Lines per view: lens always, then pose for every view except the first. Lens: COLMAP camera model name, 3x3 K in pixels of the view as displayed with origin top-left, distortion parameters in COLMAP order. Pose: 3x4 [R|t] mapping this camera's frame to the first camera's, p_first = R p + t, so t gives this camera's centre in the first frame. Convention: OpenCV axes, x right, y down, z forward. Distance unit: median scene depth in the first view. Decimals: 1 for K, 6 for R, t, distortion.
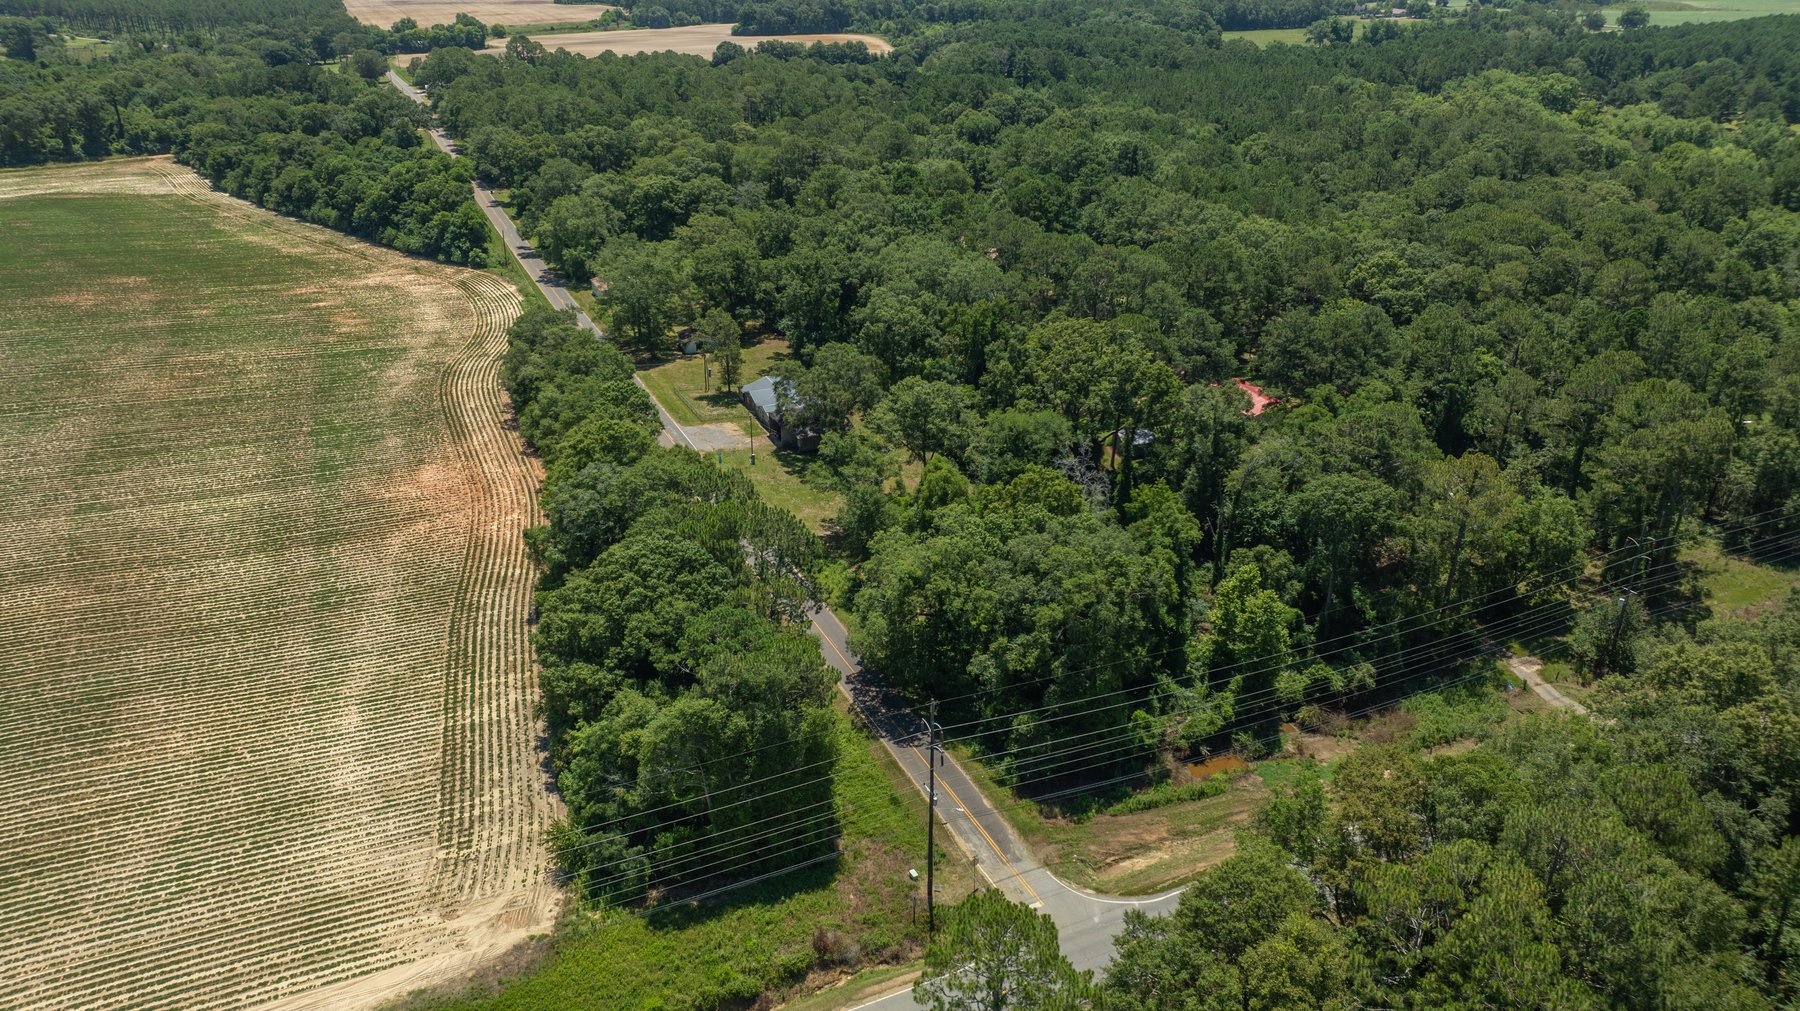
lens RADIAL K [[1270.5, 0, 898.8], [0, 1270.5, 505.9], [0, 0, 1]] dist [-0.029591, 0.020529]
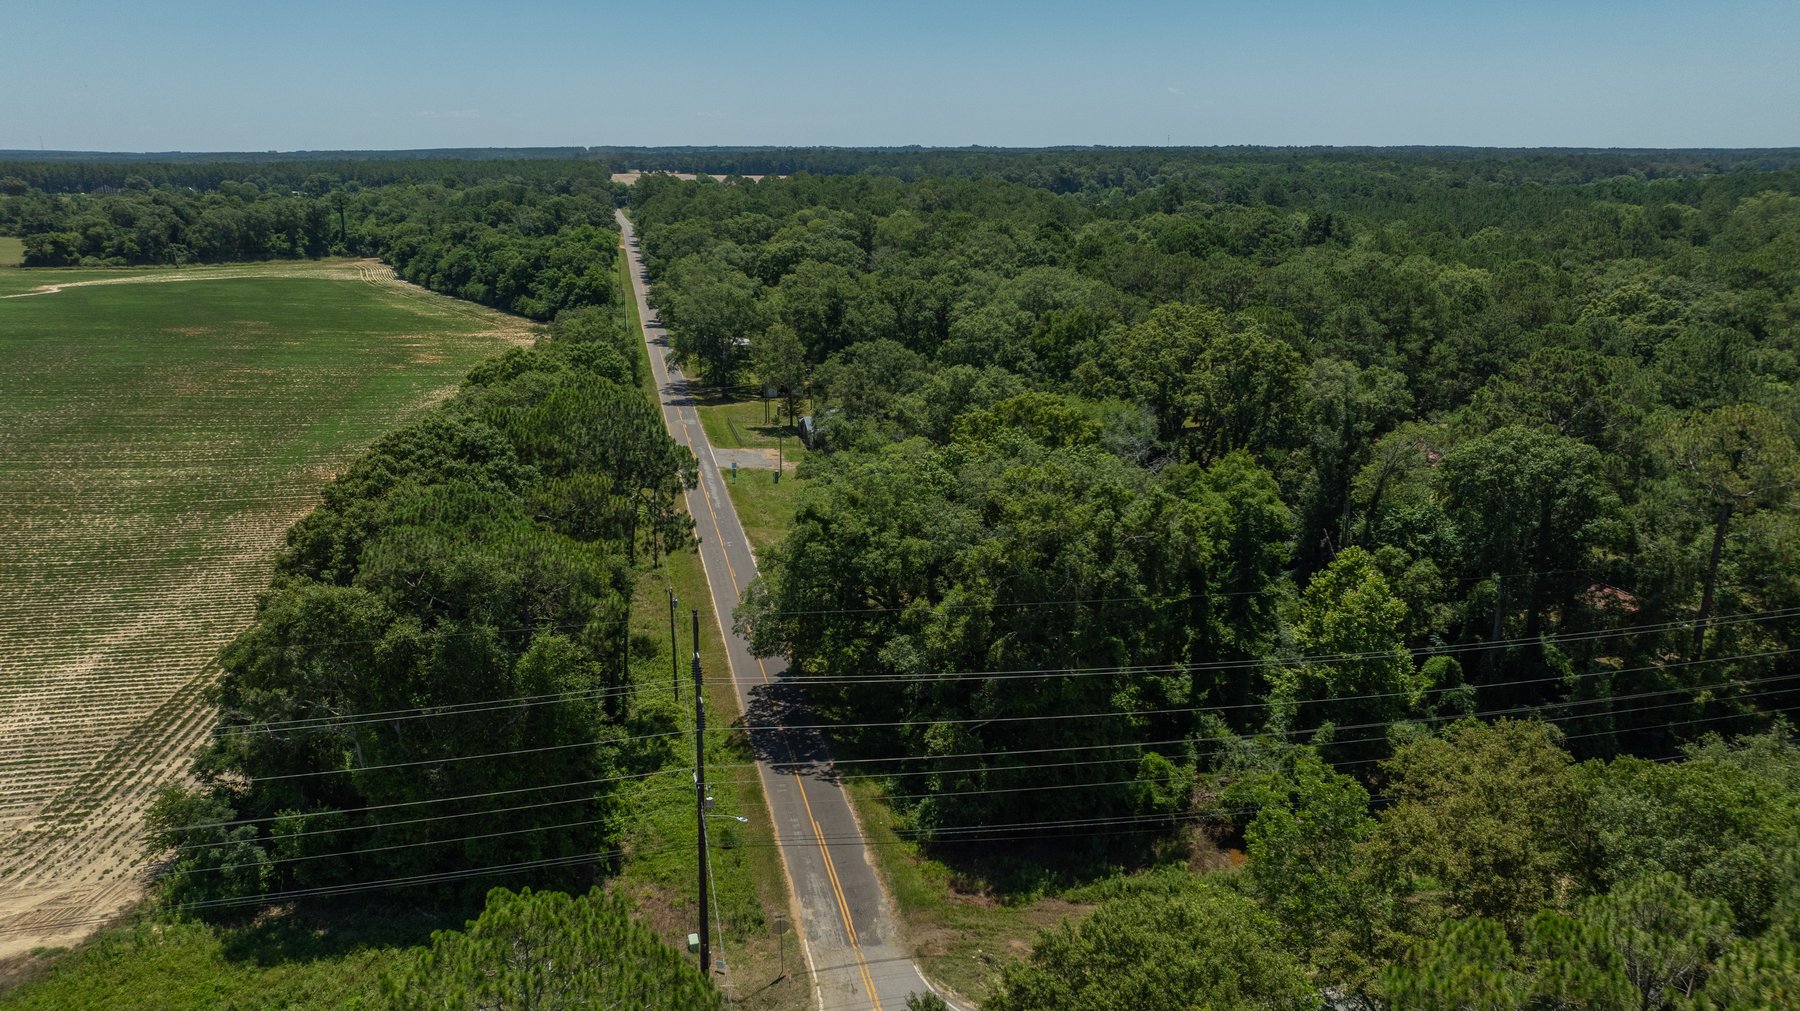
lens RADIAL K [[1270.5, 0, 907.1], [0, 1270.5, 505.0], [0, 0, 1]] dist [-0.029591, 0.020529]
pose [[0.980716, 0.056514, -0.187089, 0.142966], [-0.085823, 0.984574, -0.152473, 0.116208], [0.175586, 0.165590, 0.970438, 0.276742]]
